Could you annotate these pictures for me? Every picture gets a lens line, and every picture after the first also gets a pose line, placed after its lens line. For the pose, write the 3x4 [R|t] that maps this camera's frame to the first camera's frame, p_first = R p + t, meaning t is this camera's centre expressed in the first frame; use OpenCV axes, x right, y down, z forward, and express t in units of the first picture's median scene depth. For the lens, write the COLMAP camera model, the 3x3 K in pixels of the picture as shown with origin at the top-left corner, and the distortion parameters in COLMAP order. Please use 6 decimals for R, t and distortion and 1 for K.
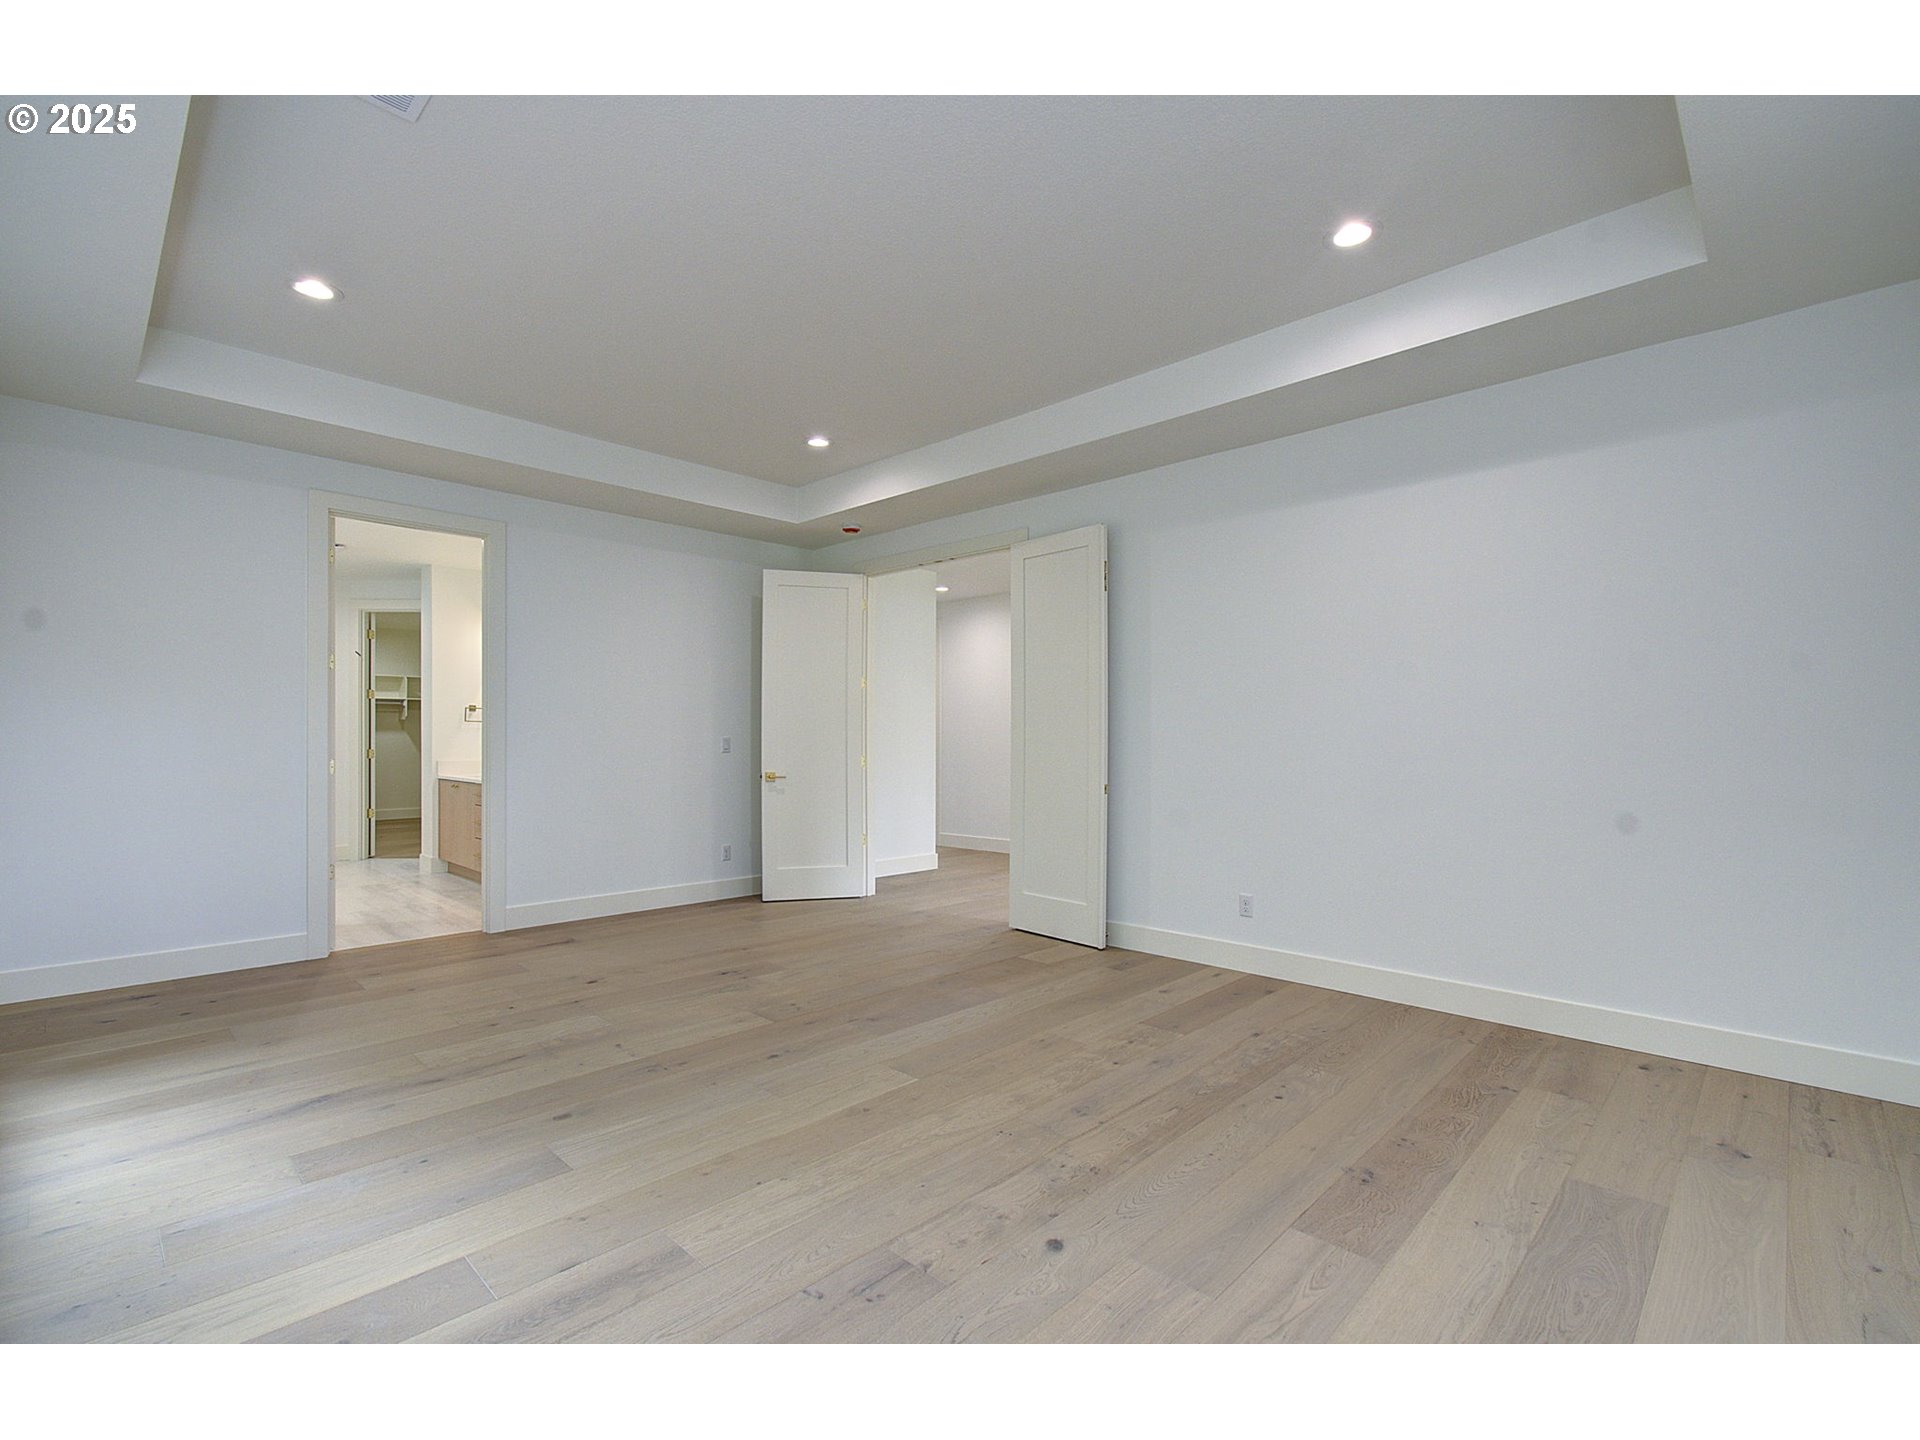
lens RADIAL K [[850.8, 0, 949.0], [0, 850.8, 729.2], [0, 0, 1]] dist [-0.021038, 0.000686]
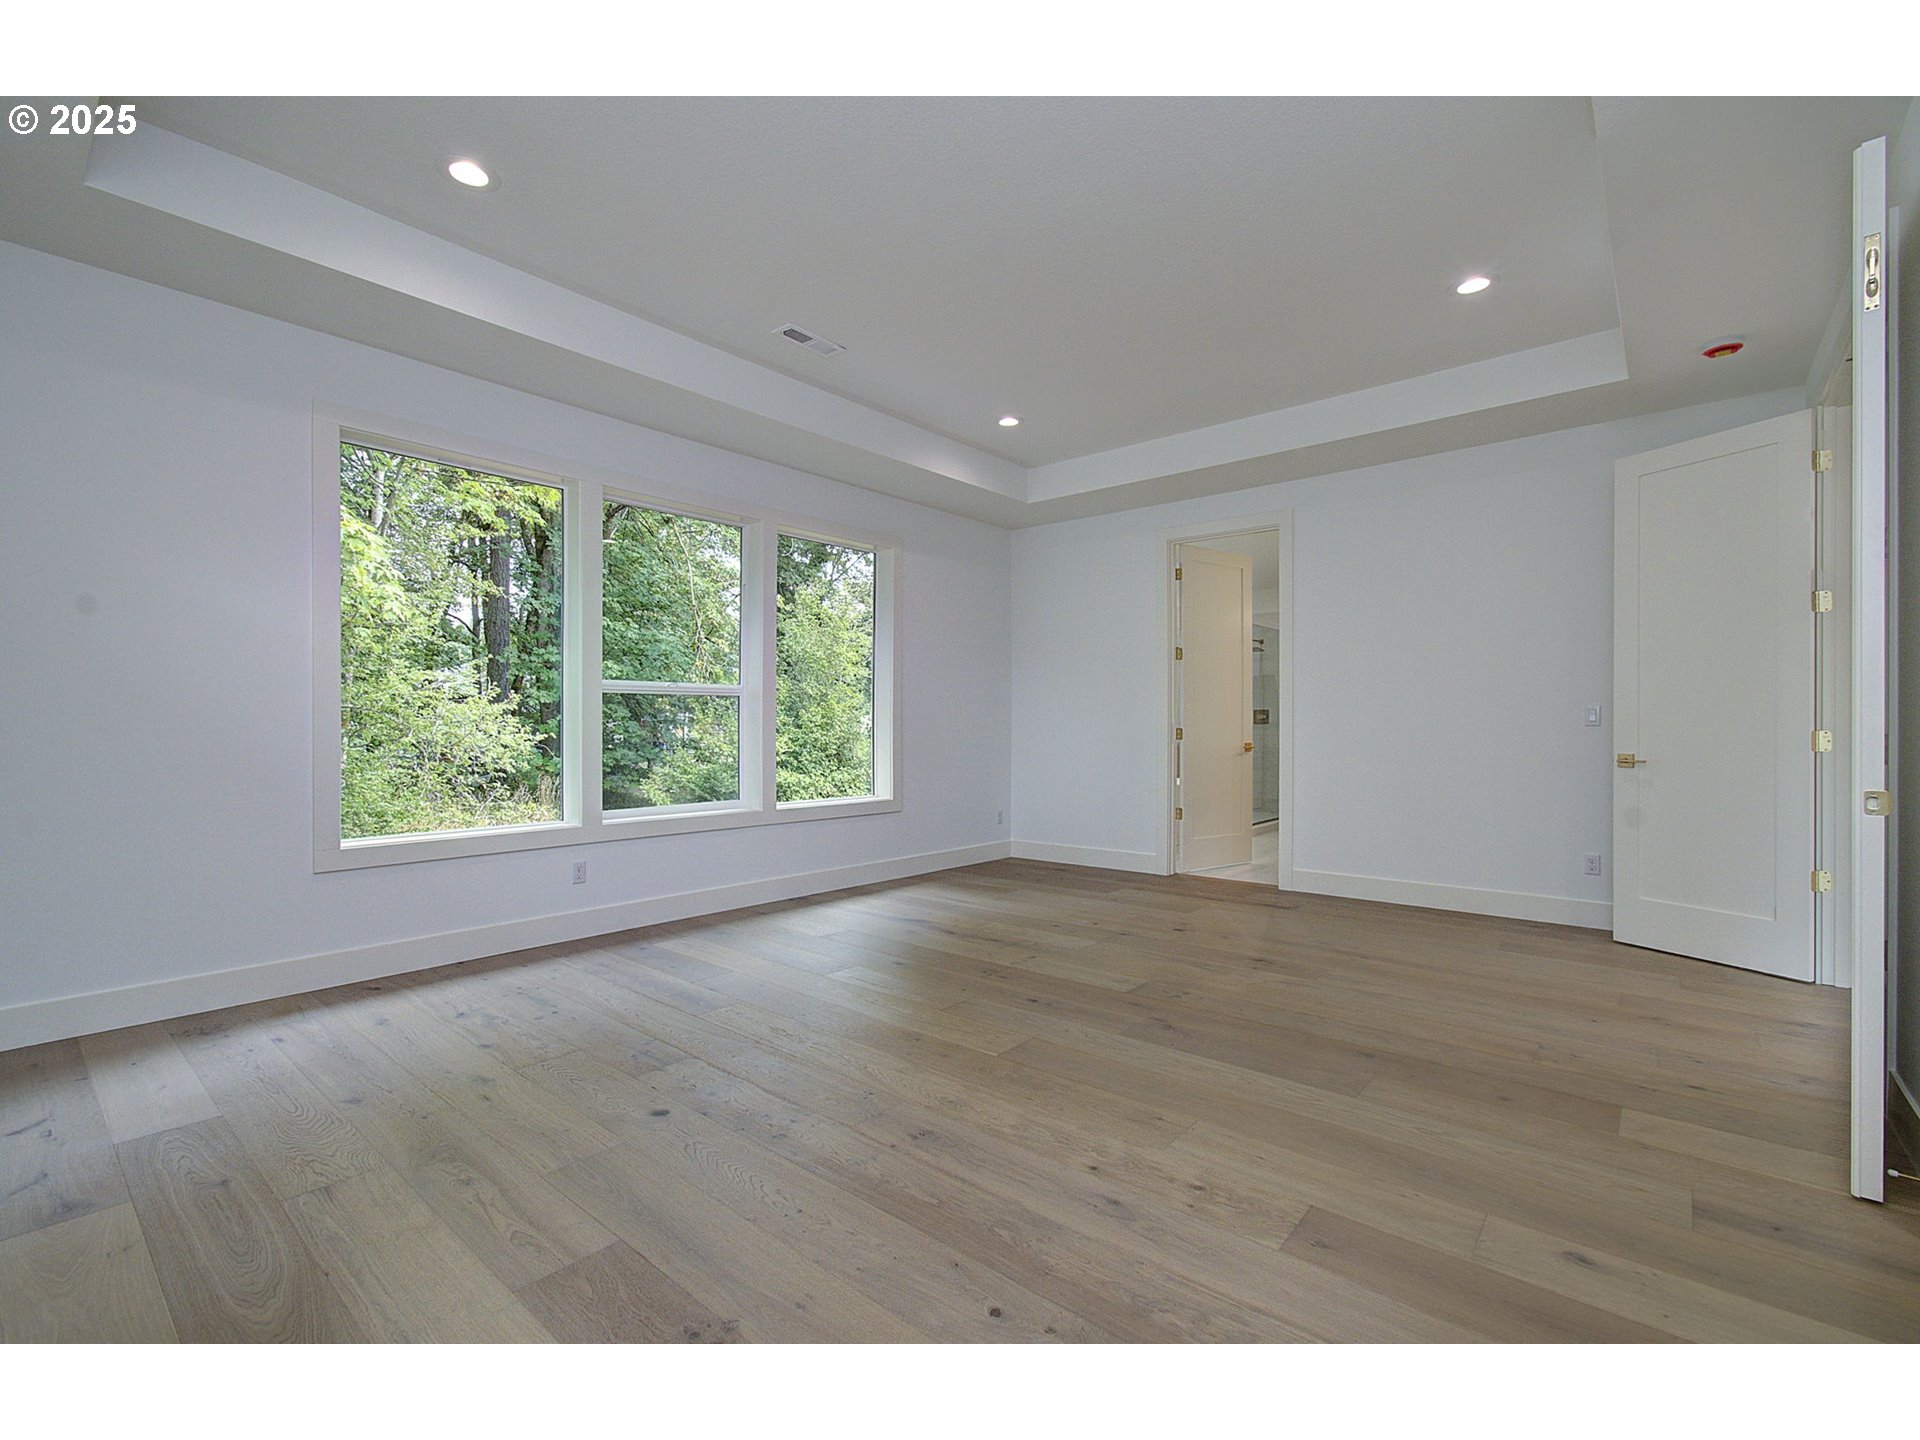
lens RADIAL K [[850.8, 0, 961.2], [0, 850.8, 724.8], [0, 0, 1]] dist [-0.021038, 0.000686]
pose [[0.073239, -0.003757, -0.997307, 0.845011], [0.010097, 0.999944, -0.003026, 0.048180], [0.997263, -0.009848, 0.073272, 0.846810]]
